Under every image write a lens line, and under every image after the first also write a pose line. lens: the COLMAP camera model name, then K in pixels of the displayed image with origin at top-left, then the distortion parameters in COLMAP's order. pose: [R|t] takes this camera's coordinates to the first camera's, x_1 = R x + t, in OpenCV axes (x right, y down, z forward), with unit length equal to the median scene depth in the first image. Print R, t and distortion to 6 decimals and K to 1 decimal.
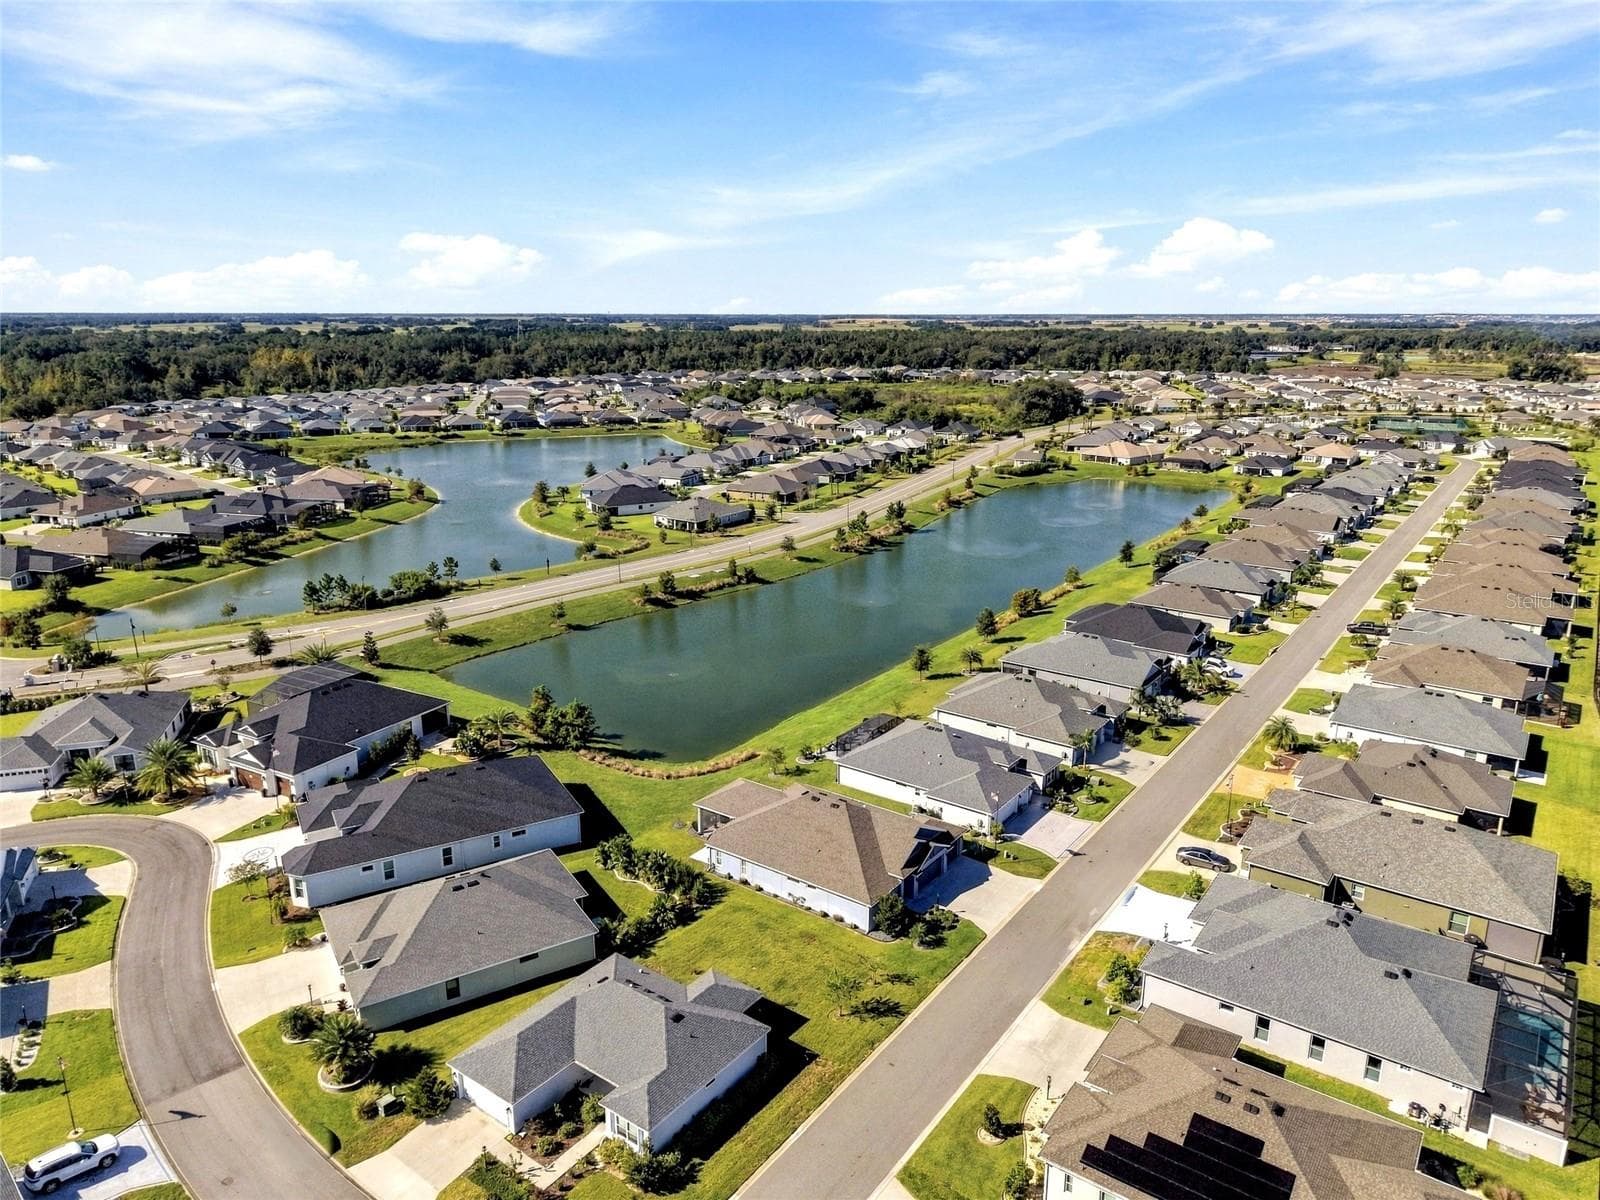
lens RADIAL K [[1098.9, 0, 800.0], [0, 1098.9, 600.0], [0, 0, 1]] dist [0.063686, -0.086593]
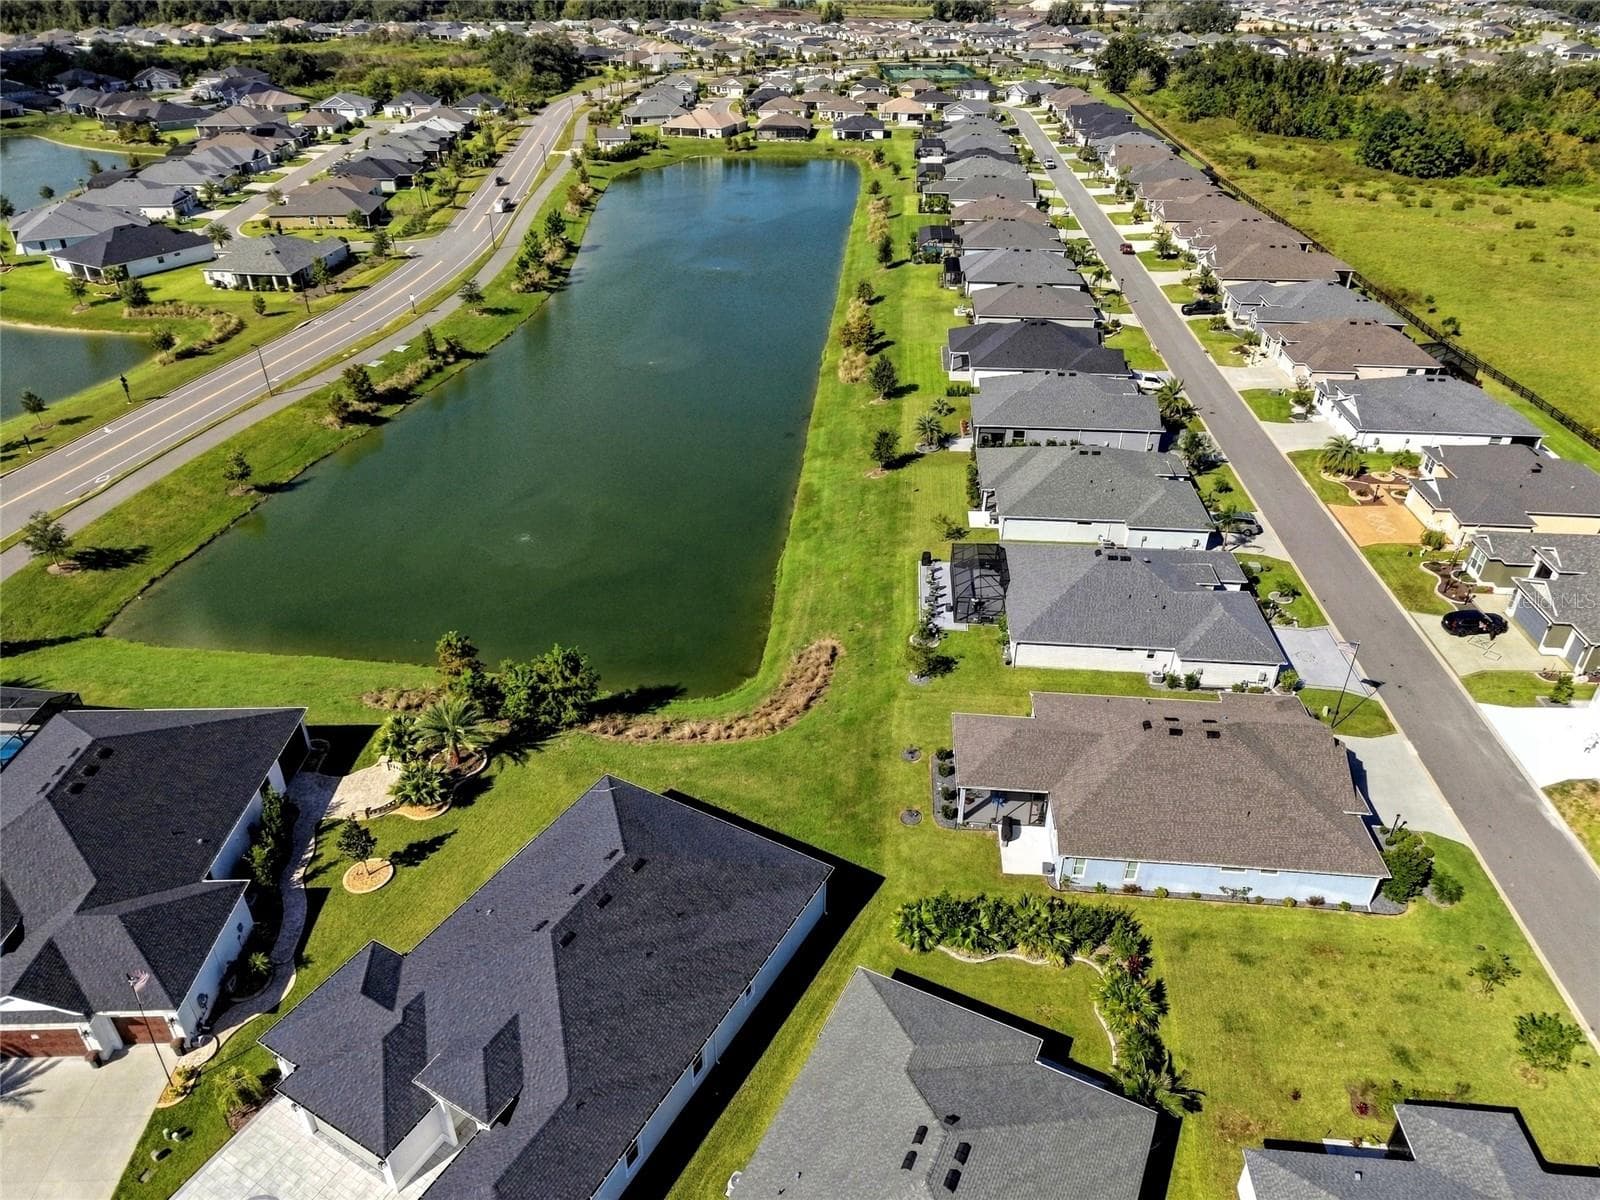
lens RADIAL K [[1098.9, 0, 800.0], [0, 1098.9, 600.0], [0, 0, 1]] dist [0.063686, -0.086593]
pose [[0.851011, -0.261553, 0.455379, -0.234293], [0.128754, 0.944596, 0.301927, -0.060027], [-0.509120, -0.198312, 0.837538, 0.305878]]
